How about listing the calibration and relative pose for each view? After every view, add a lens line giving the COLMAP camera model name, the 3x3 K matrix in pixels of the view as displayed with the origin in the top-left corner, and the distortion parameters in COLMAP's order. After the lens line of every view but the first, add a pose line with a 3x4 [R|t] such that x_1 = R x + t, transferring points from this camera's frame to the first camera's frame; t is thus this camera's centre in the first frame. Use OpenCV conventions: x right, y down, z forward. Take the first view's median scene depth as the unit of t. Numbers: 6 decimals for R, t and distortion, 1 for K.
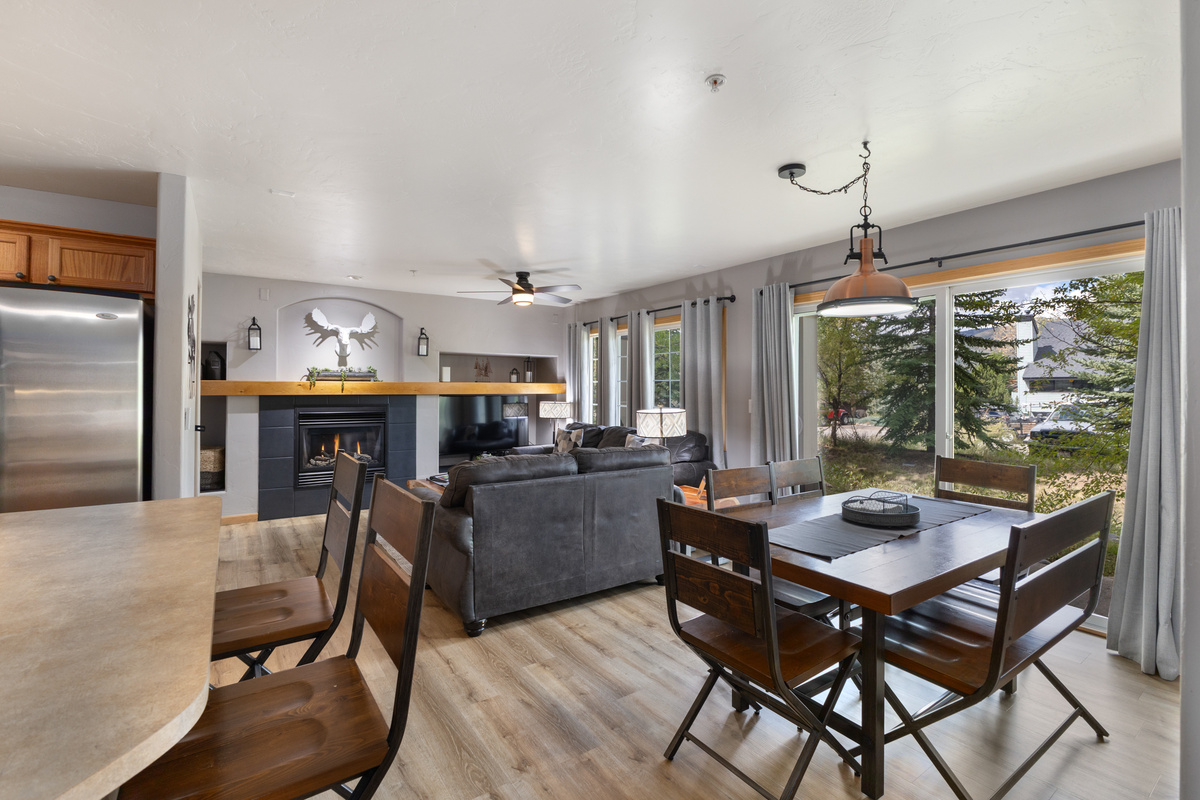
lens RADIAL K [[536.1, 0, 604.3], [0, 536.1, 385.6], [0, 0, 1]] dist [-0.014363, -0.000147]
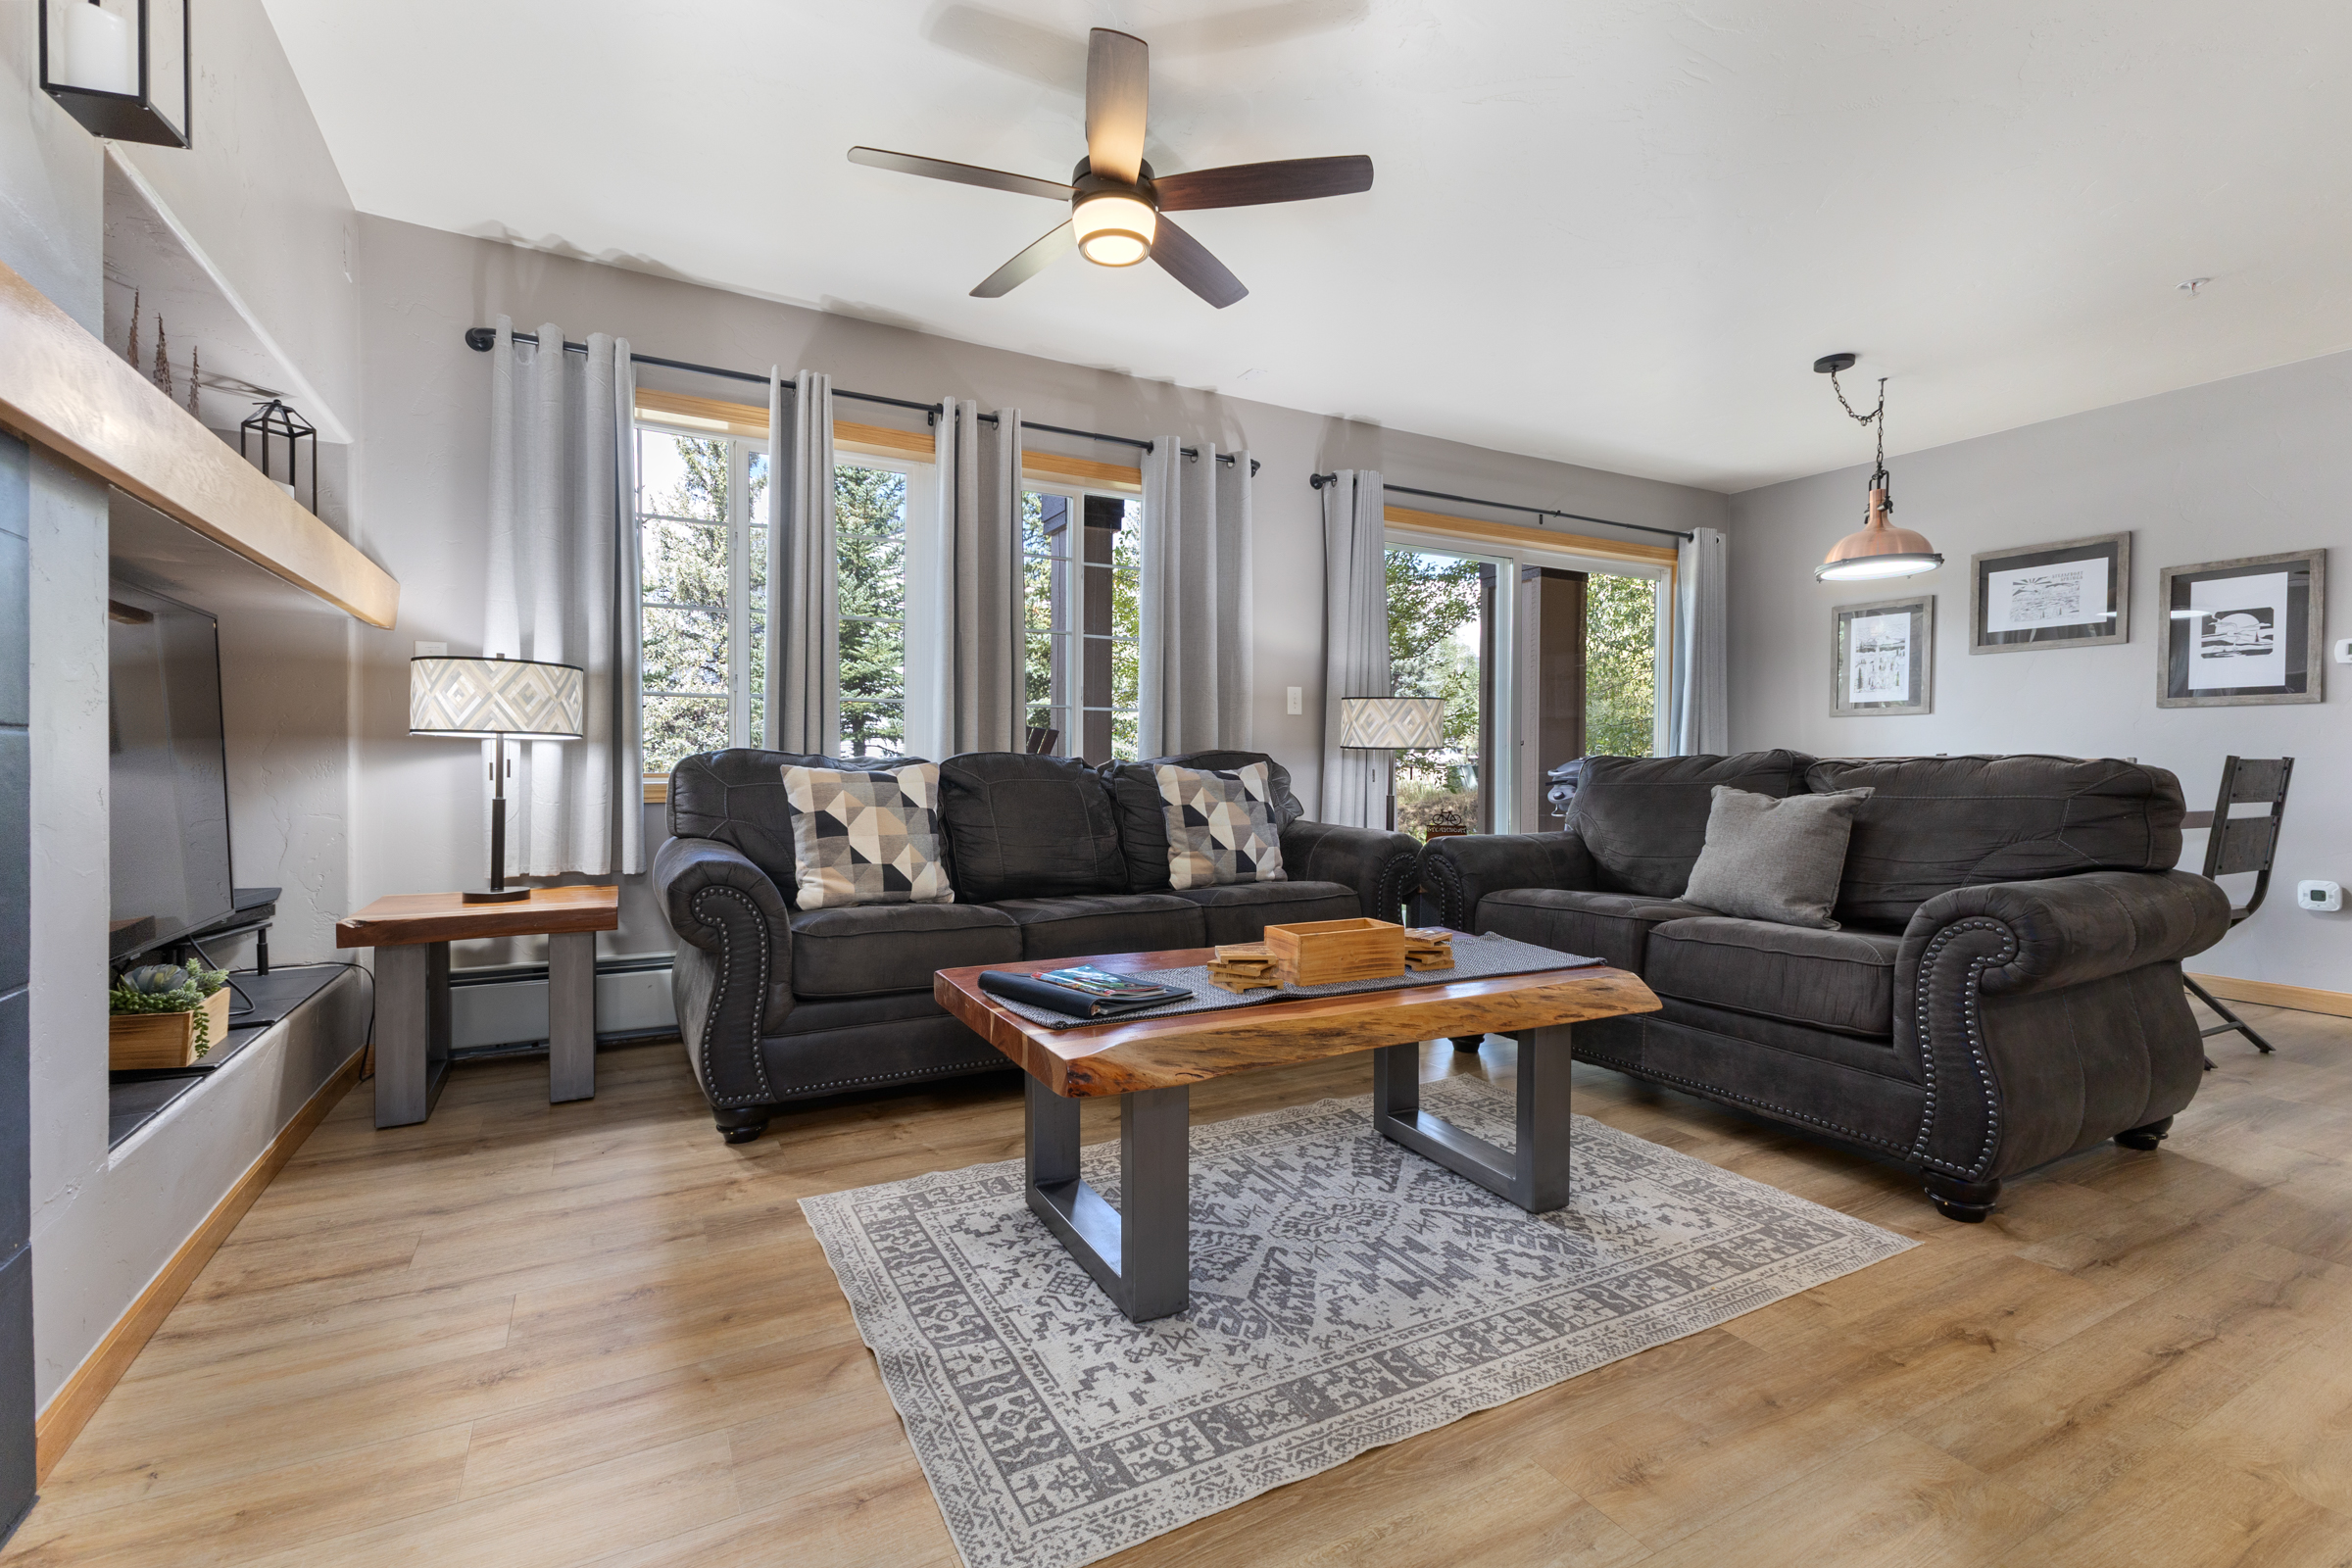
lens RADIAL K [[1036.3, 0, 1176.7], [0, 1036.3, 777.7], [0, 0, 1]] dist [0.023384, -0.006996]
pose [[0.112225, -0.013262, 0.993594, -0.570286], [-0.012950, 0.999807, 0.014807, 0.079452], [-0.993598, -0.014529, 0.112032, 0.812217]]
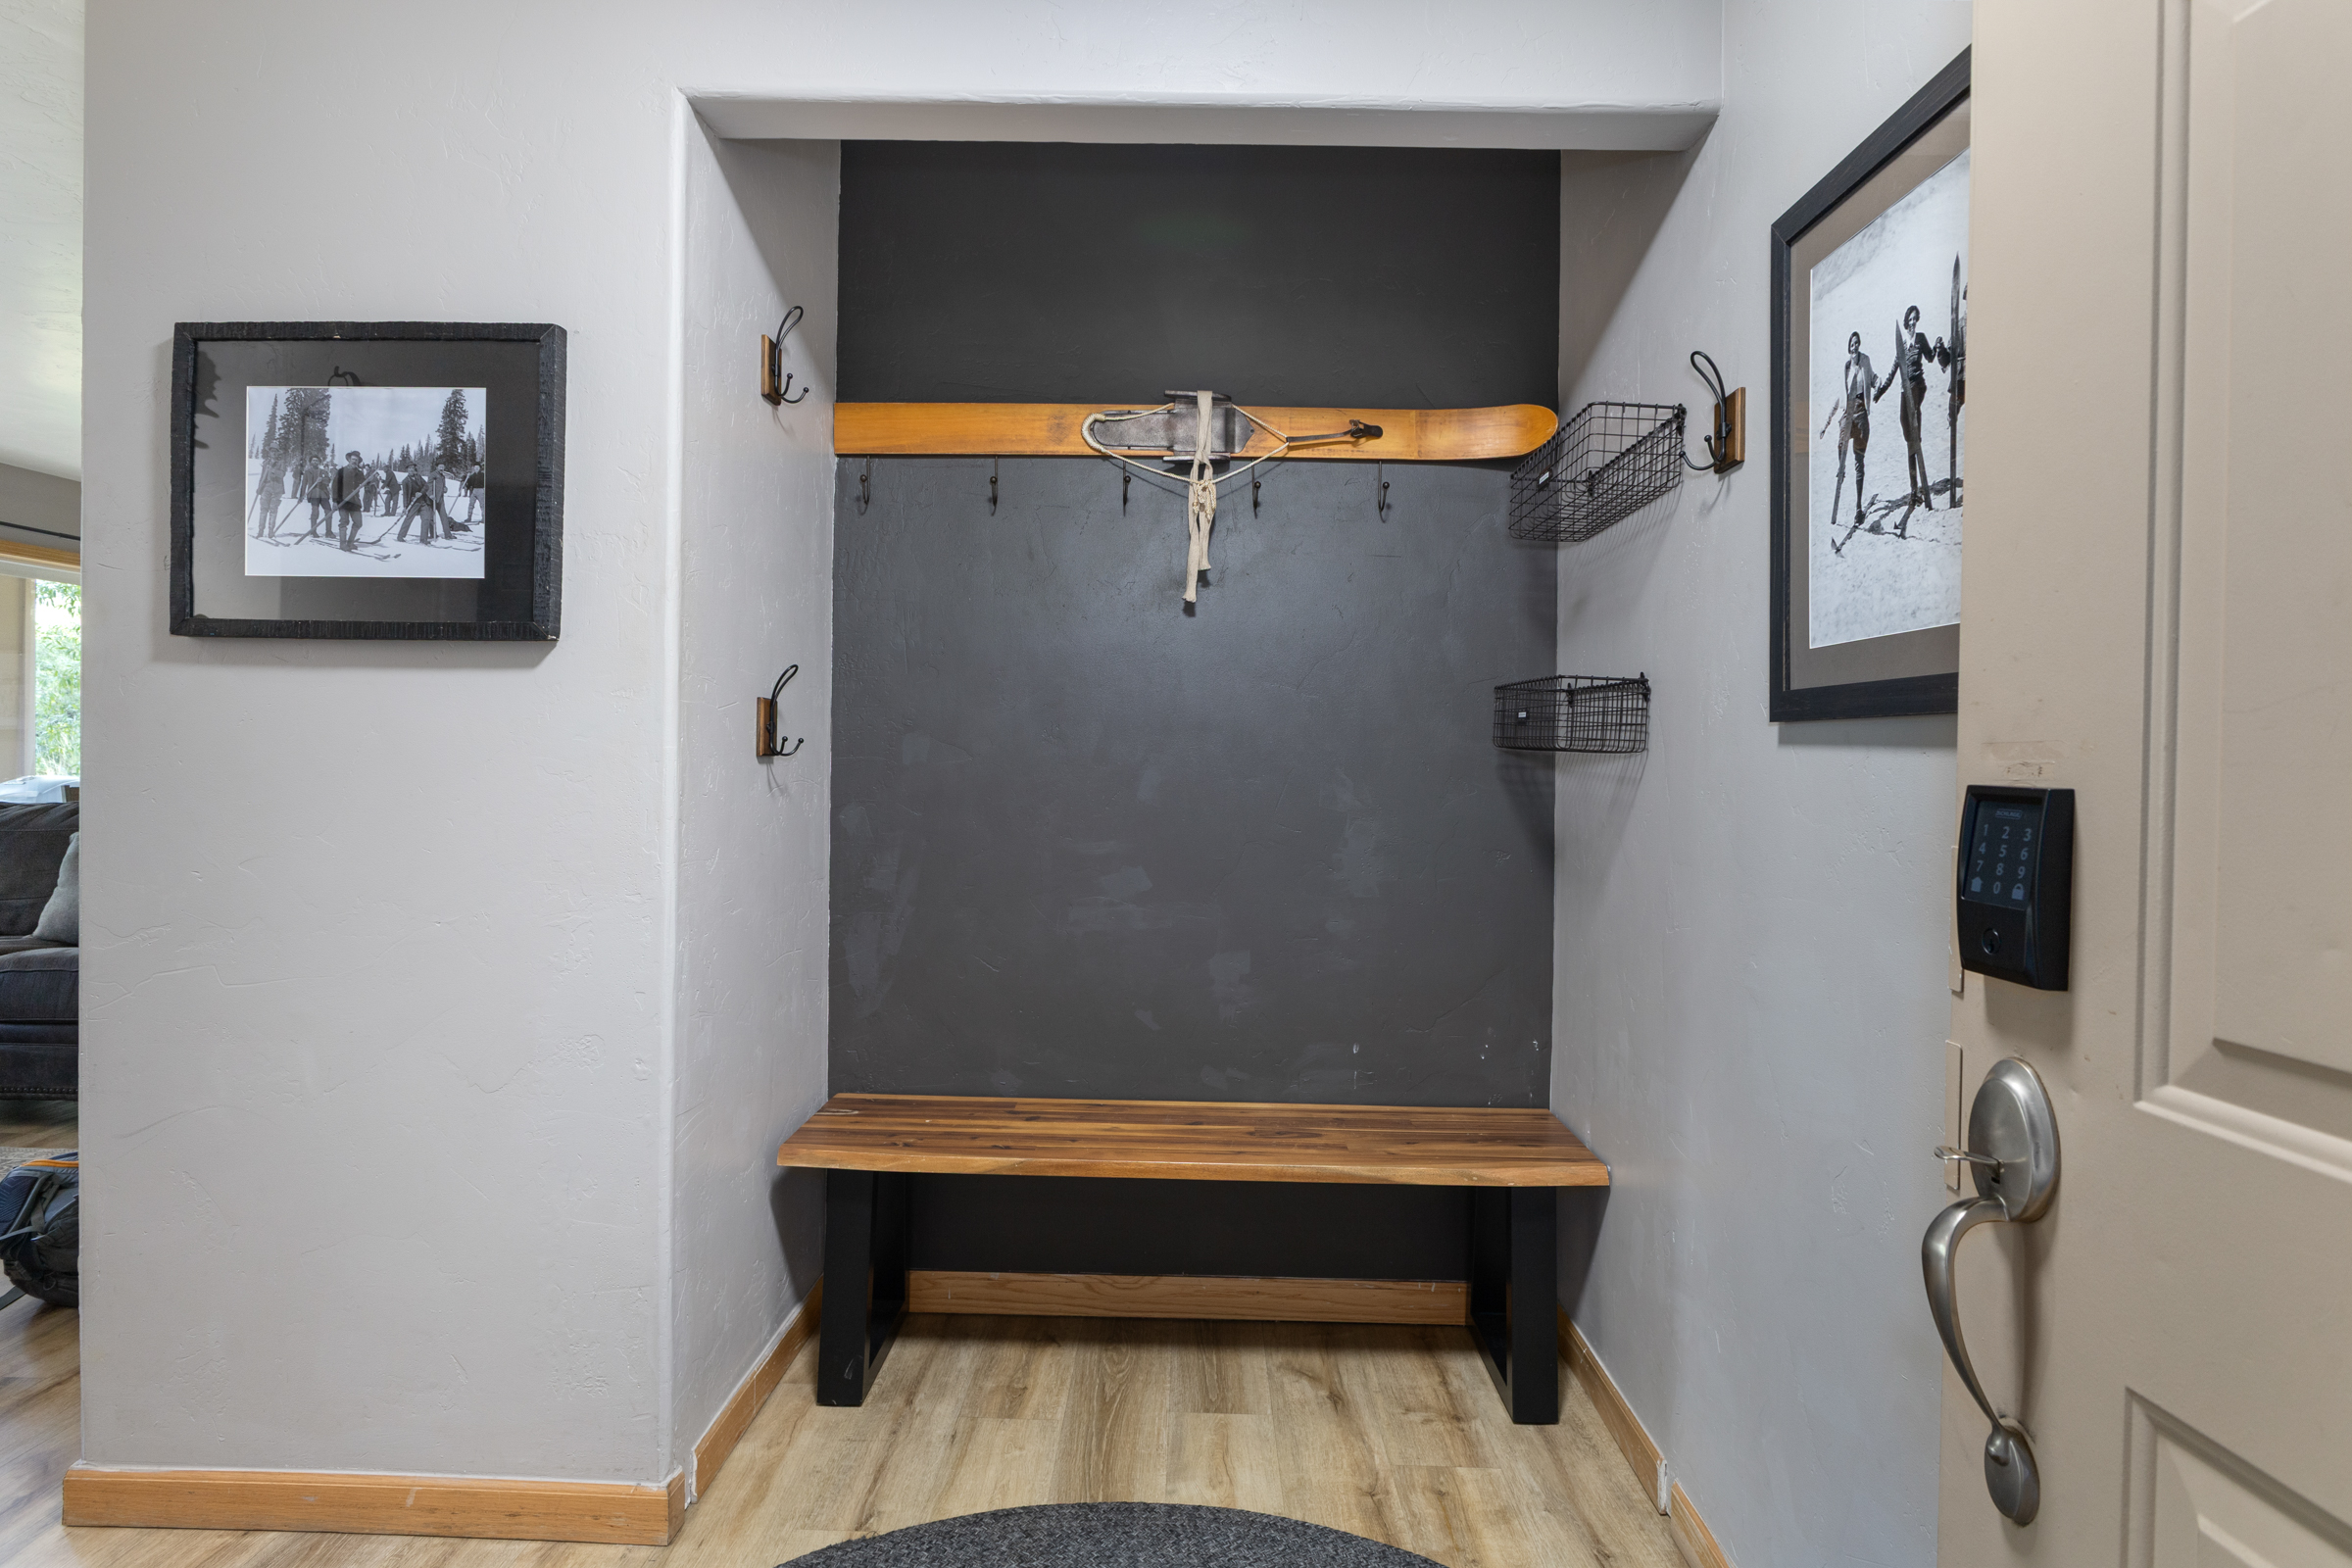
lens RADIAL K [[1224.5, 0, 1176.0], [0, 1224.5, 784.0], [0, 0, 1]] dist [-0.000559, -0.000124]
pose [[-0.811224, -0.024545, 0.584220, -0.946722], [-0.021436, 0.999695, 0.012236, 0.037056], [-0.584342, -0.002597, -0.811503, 0.802032]]
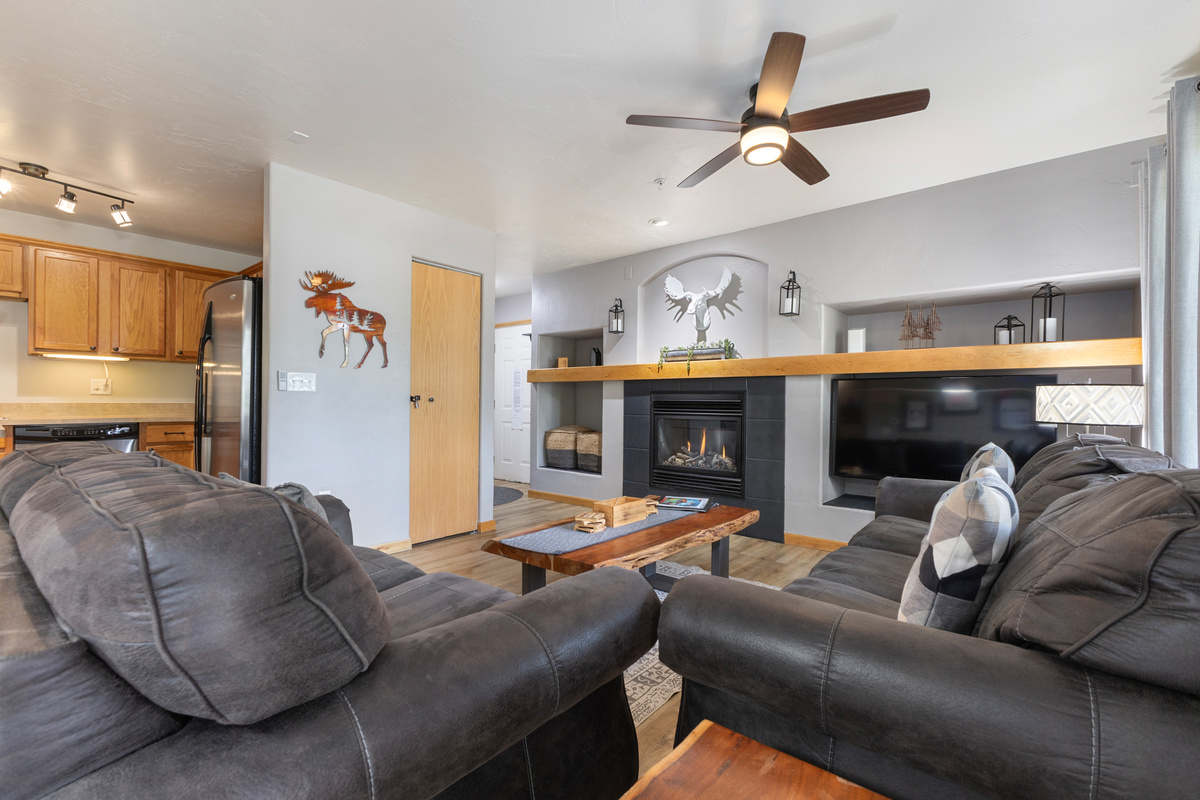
lens RADIAL K [[517.1, 0, 600.0], [0, 517.1, 400.0], [0, 0, 1]] dist [0.001102, -0.000223]
pose [[0.265330, -0.001218, -0.964157, 0.208817], [-0.001585, 0.999997, -0.001700, 0.050530], [0.964156, 0.001979, 0.265328, 0.662074]]
